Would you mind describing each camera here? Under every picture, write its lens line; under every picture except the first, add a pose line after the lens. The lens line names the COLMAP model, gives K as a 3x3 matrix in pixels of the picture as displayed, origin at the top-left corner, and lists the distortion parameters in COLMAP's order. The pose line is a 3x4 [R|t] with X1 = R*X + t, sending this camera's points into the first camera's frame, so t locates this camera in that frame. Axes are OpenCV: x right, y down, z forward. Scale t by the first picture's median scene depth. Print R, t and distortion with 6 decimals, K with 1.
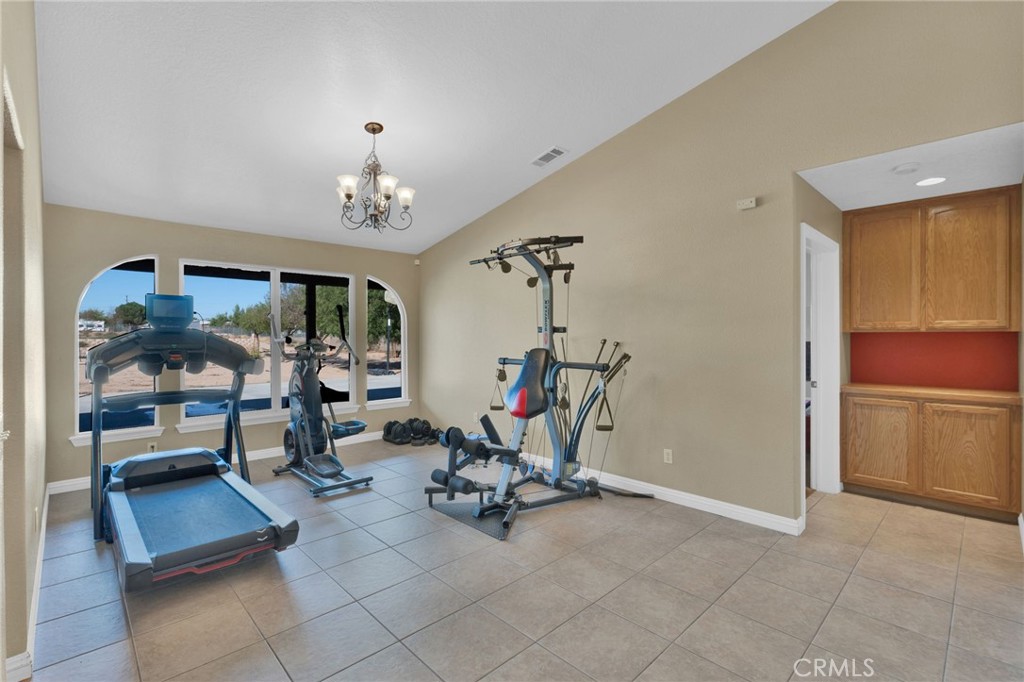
lens RADIAL K [[462.6, 0, 517.8], [0, 462.6, 339.1], [0, 0, 1]] dist [-0.006729, -0.000296]
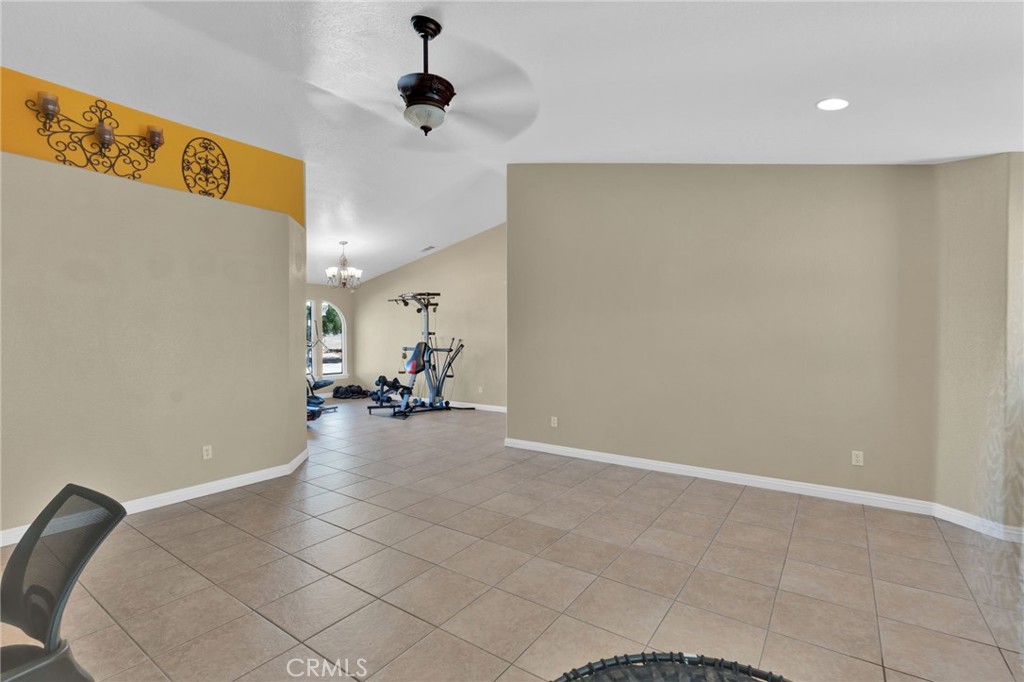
lens RADIAL K [[467.5, 0, 533.5], [0, 467.5, 337.1], [0, 0, 1]] dist [-0.001569, -0.000111]
pose [[0.975811, -0.002777, 0.218600, 0.077311], [0.001931, 0.999990, 0.004087, -0.011594], [-0.218609, -0.003566, 0.975806, -1.231384]]
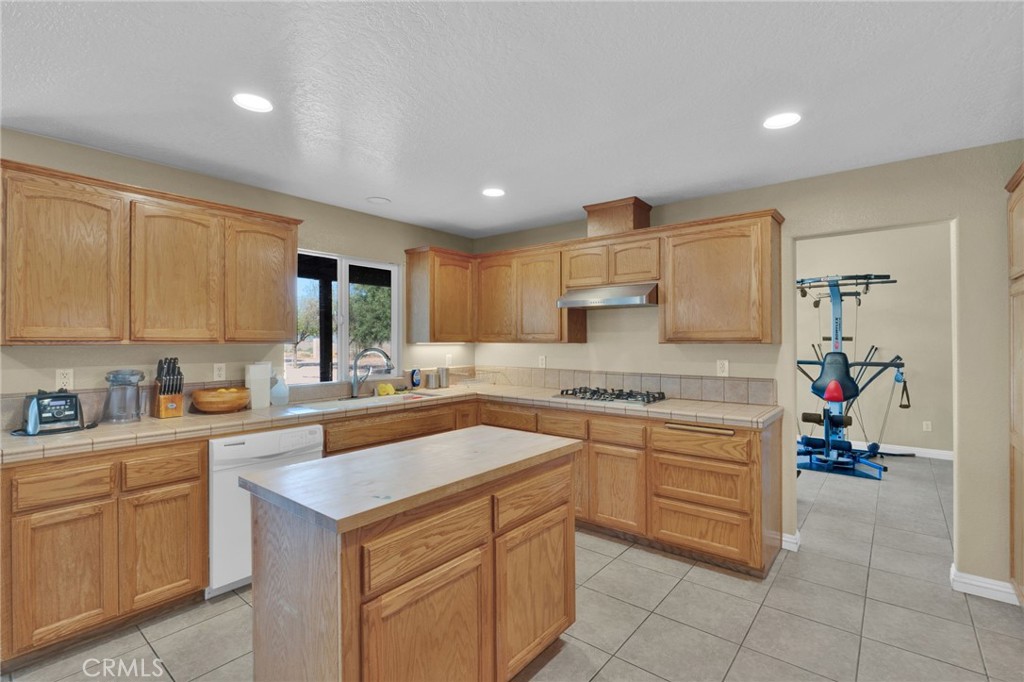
lens RADIAL K [[467.5, 0, 533.5], [0, 467.5, 337.1], [0, 0, 1]] dist [-0.001569, -0.000111]
pose [[0.989025, -0.004058, 0.147693, -1.062682], [0.005222, 0.999958, -0.007500, -0.020329], [-0.147656, 0.008189, 0.989005, -0.256997]]
